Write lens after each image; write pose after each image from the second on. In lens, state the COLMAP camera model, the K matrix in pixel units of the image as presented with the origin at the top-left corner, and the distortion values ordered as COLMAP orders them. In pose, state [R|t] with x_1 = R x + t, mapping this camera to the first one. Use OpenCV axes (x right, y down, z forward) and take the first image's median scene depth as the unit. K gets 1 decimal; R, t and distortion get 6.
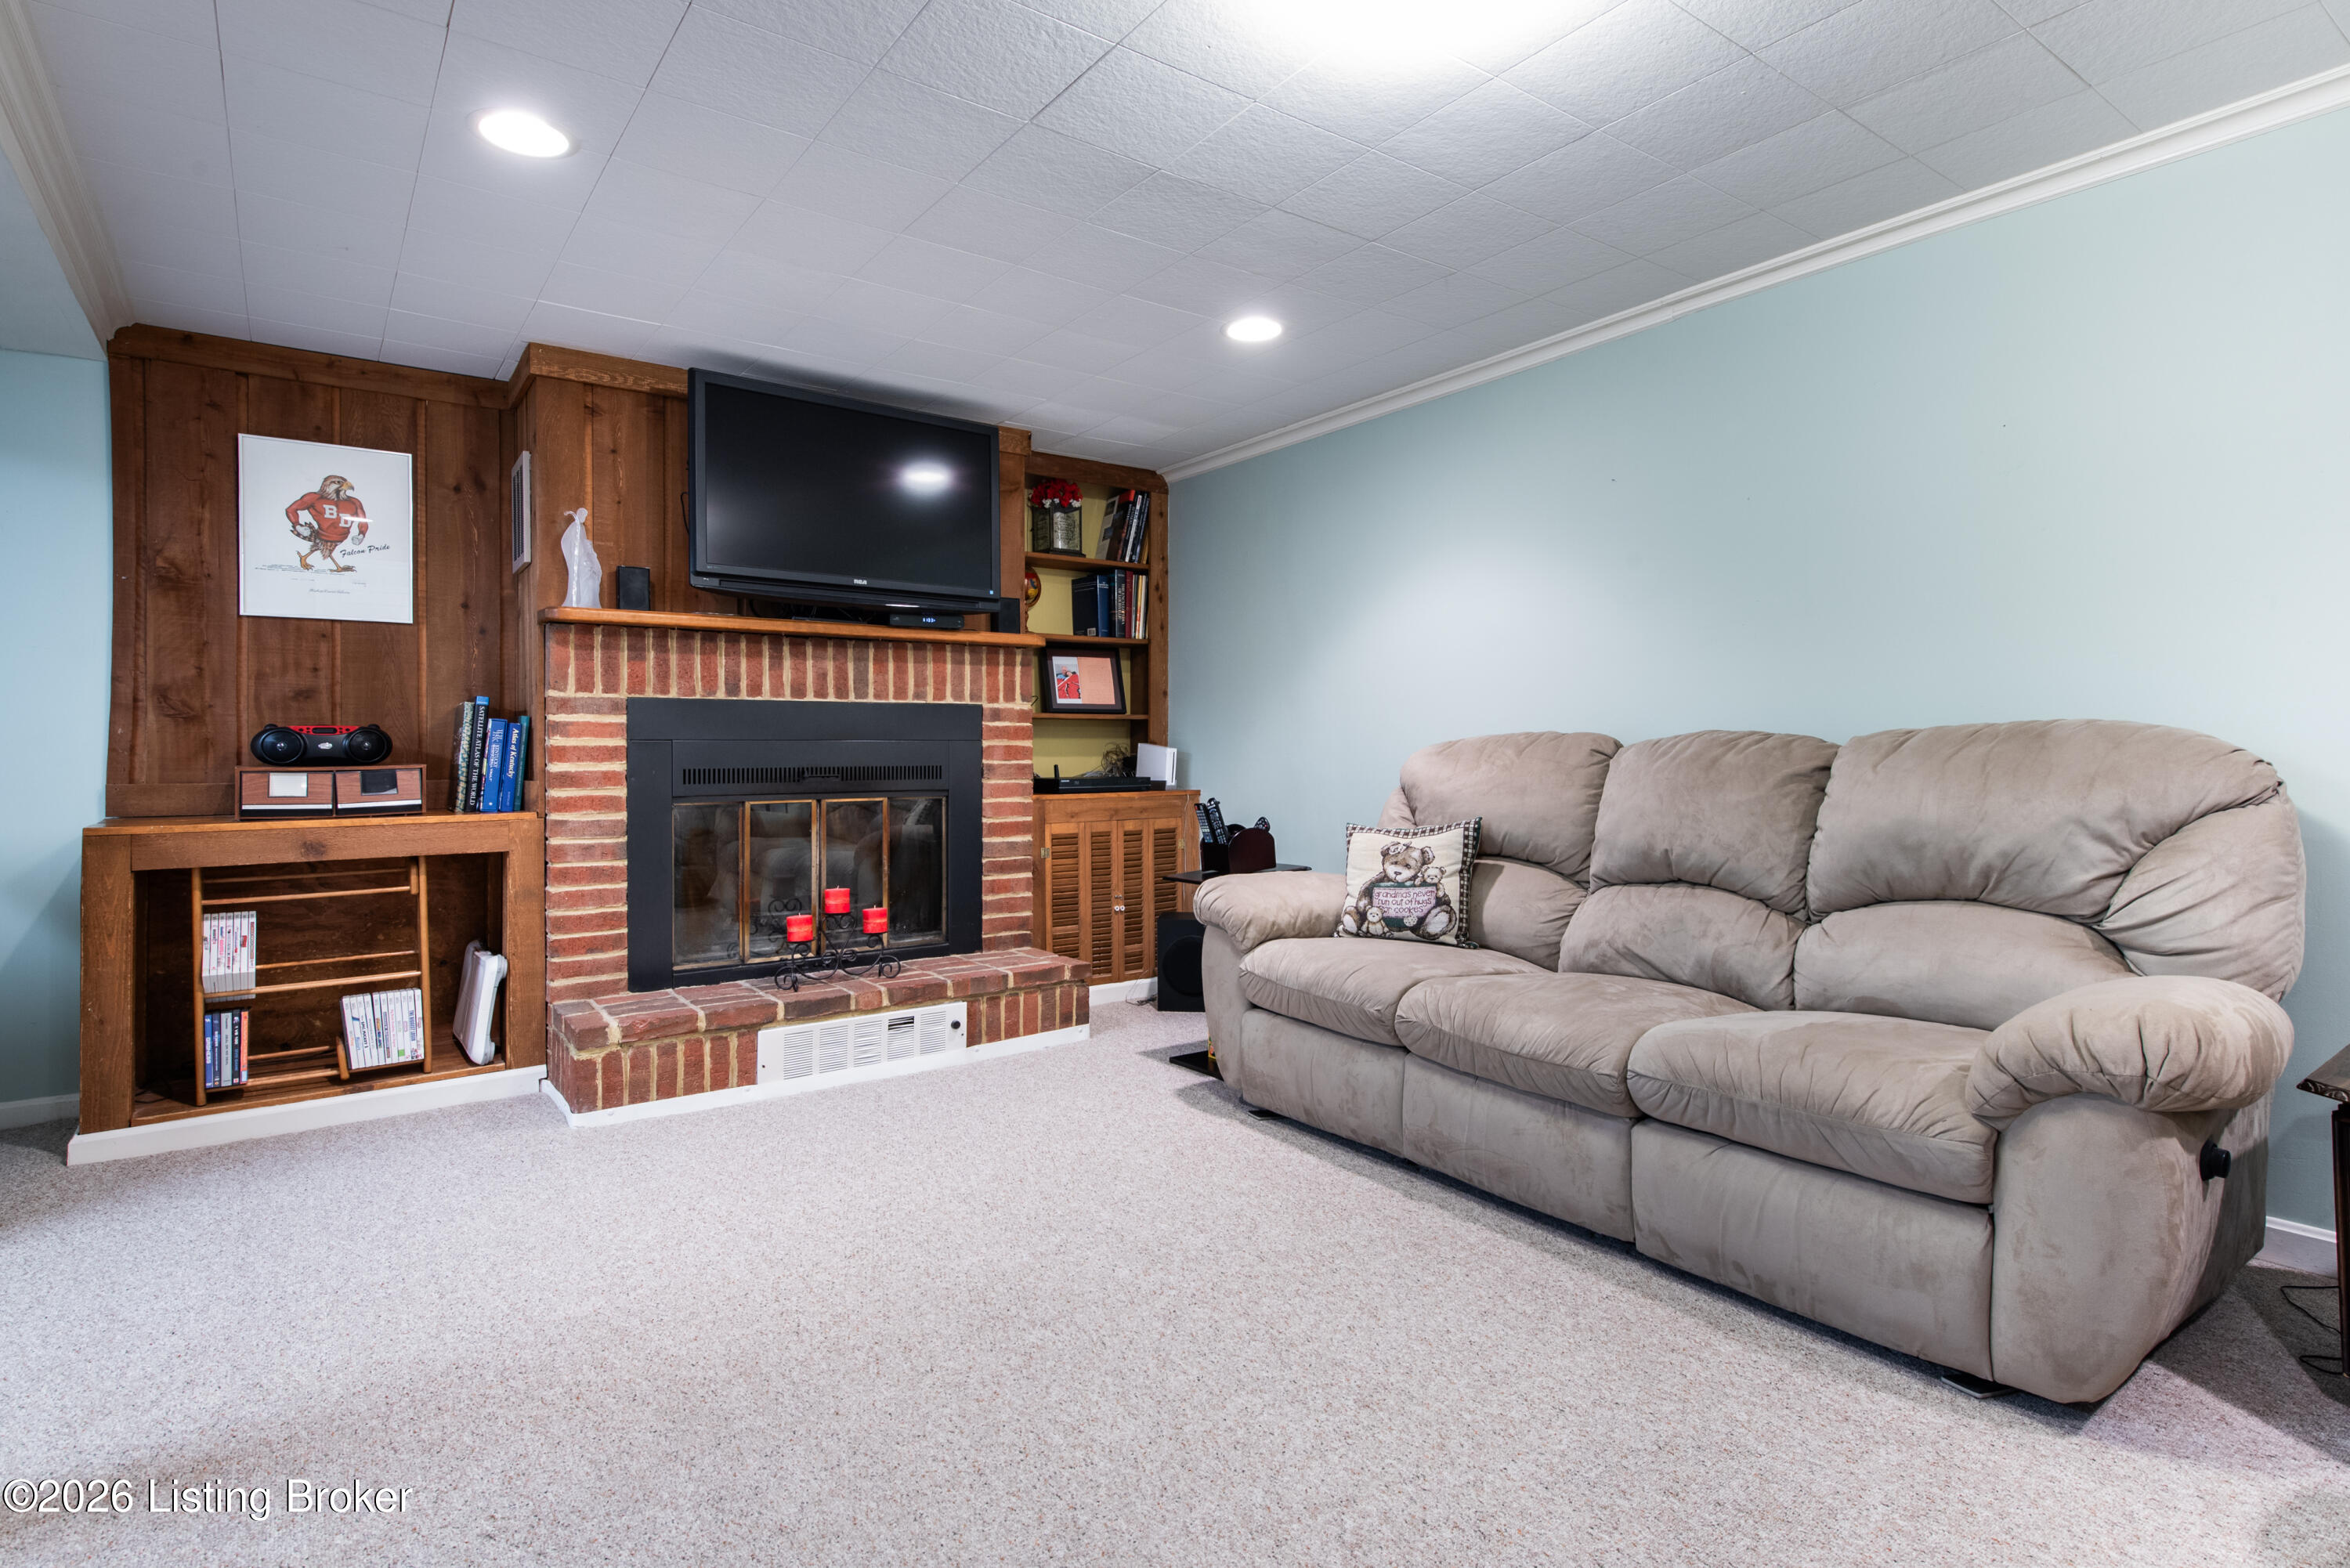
lens RADIAL K [[1252.4, 0, 1175.0], [0, 1252.4, 784.0], [0, 0, 1]] dist [0.003417, 0.000279]
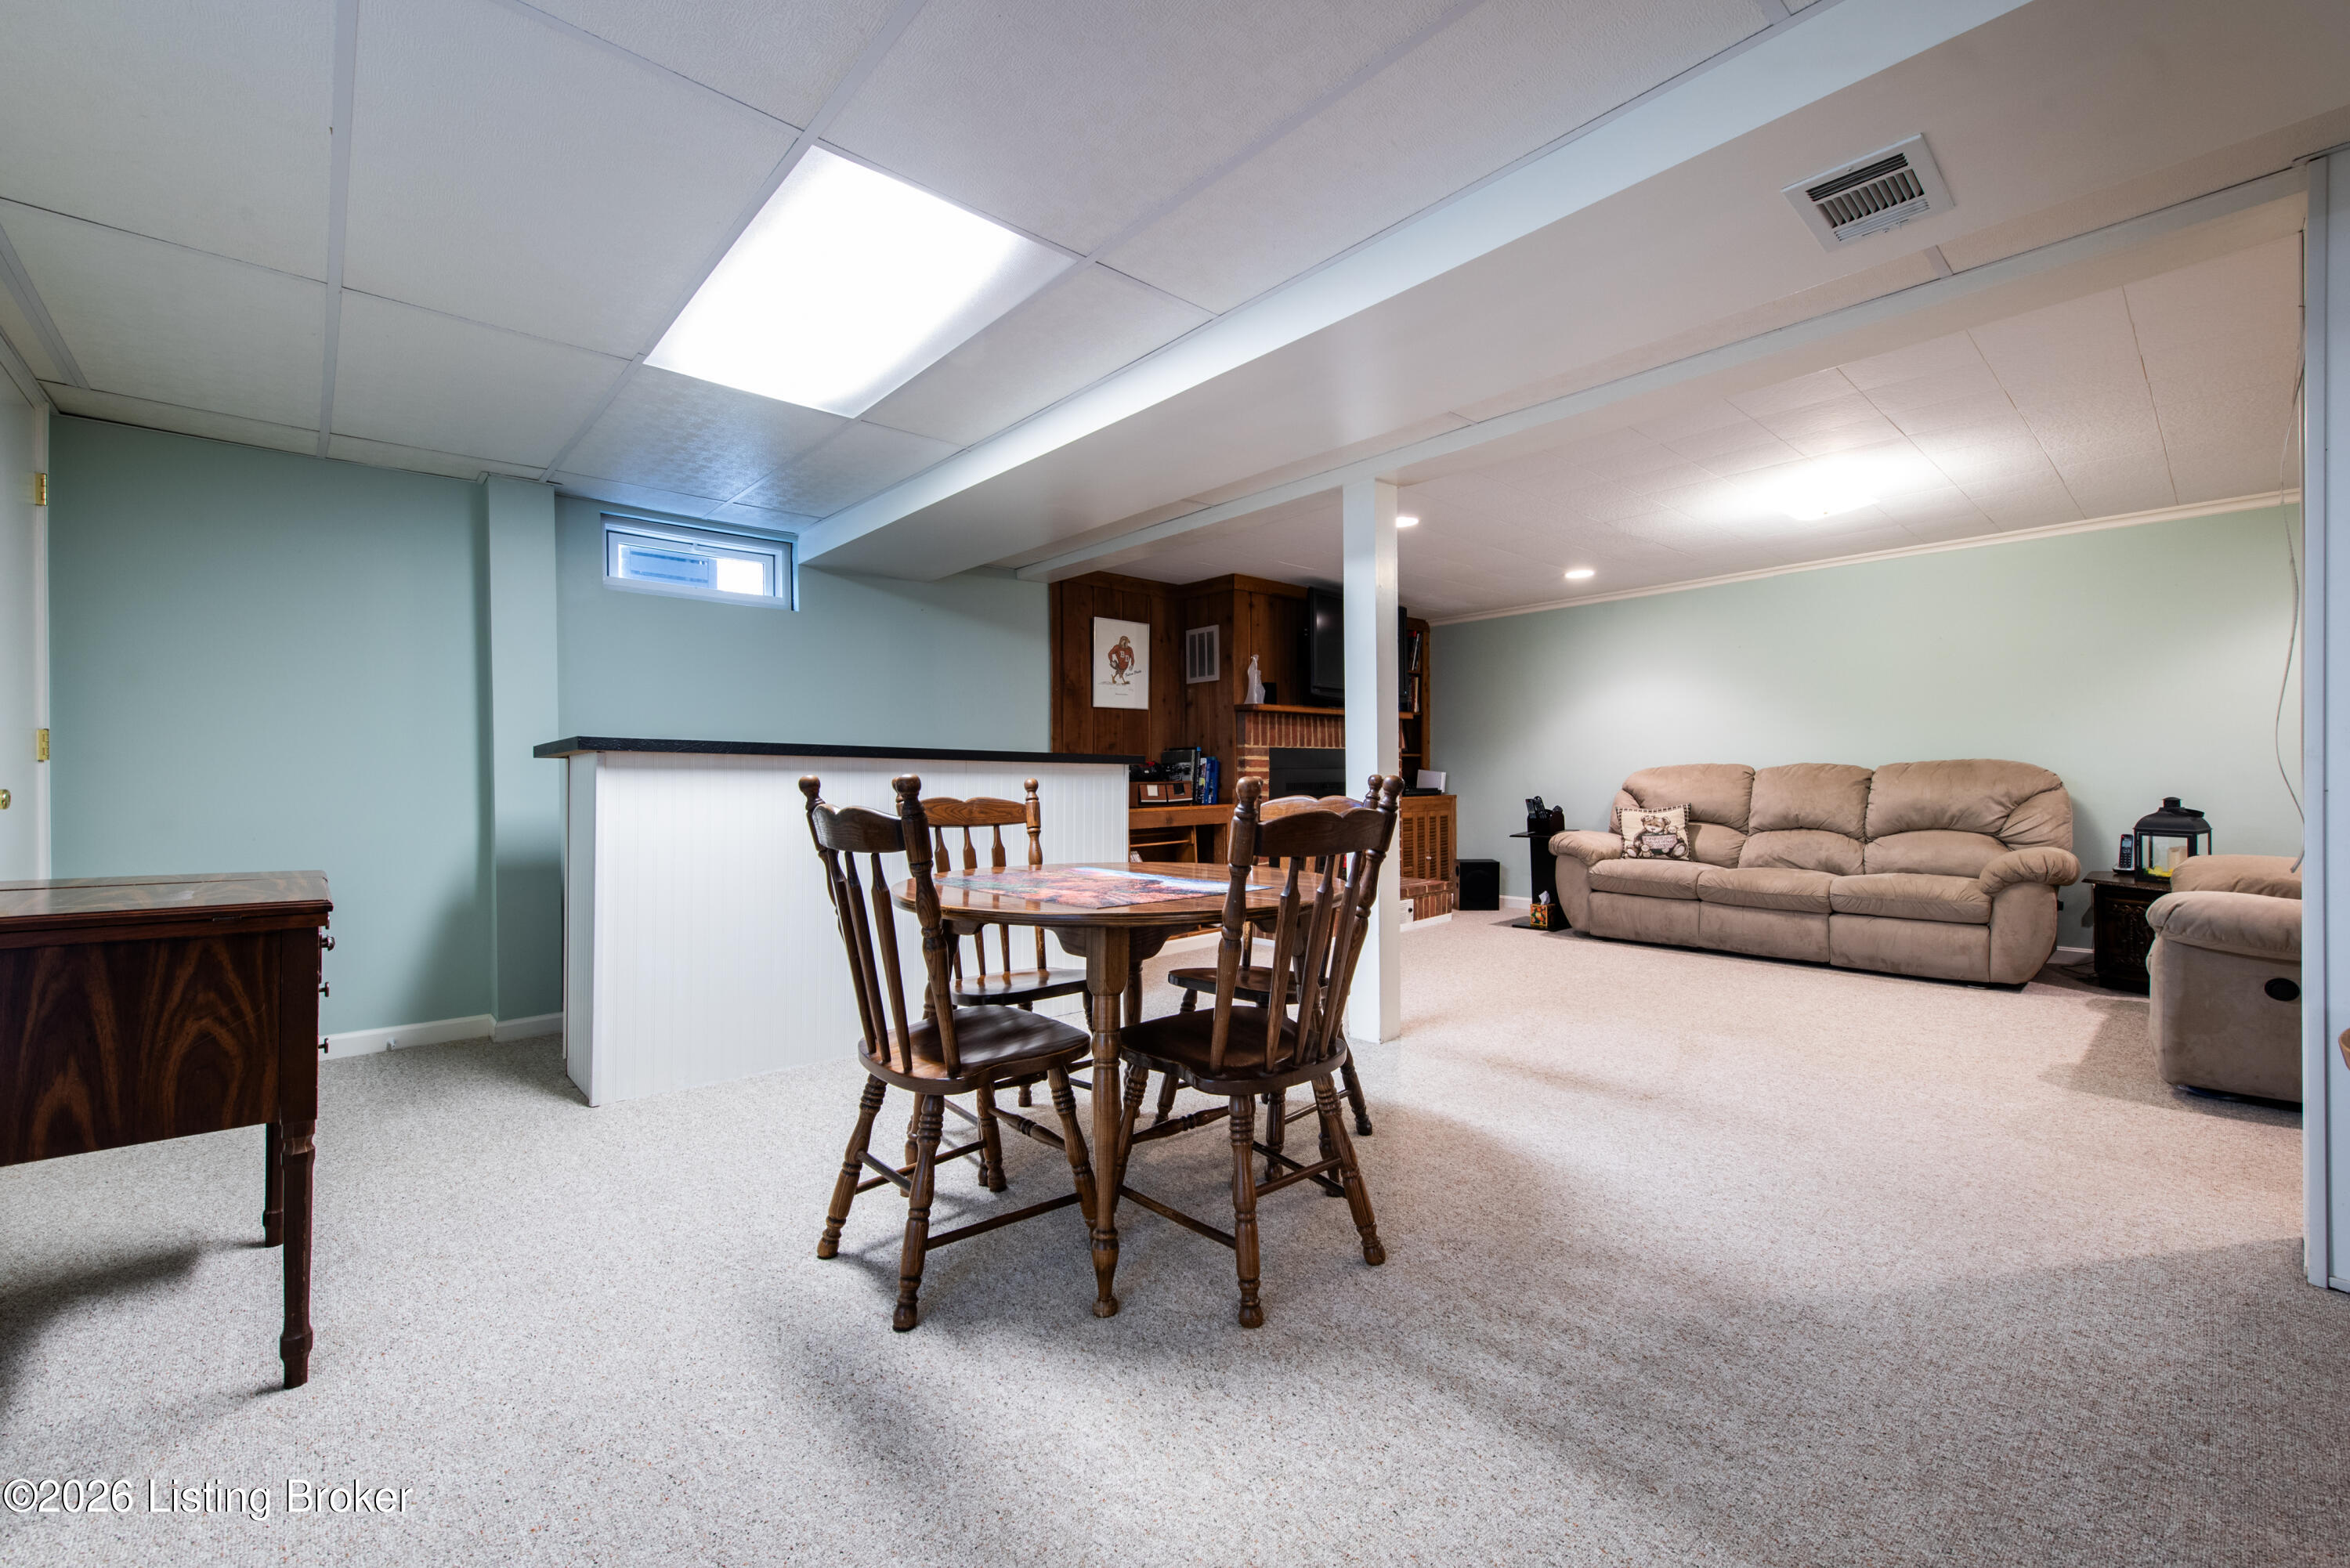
lens RADIAL K [[993.4, 0, 1175.0], [0, 993.4, 784.0], [0, 0, 1]] dist [0.000190, 0.000028]
pose [[0.995299, -0.003372, 0.096791, -0.842293], [0.005110, 0.999830, -0.017718, 0.020212], [-0.096714, 0.018129, 0.995147, -0.656344]]
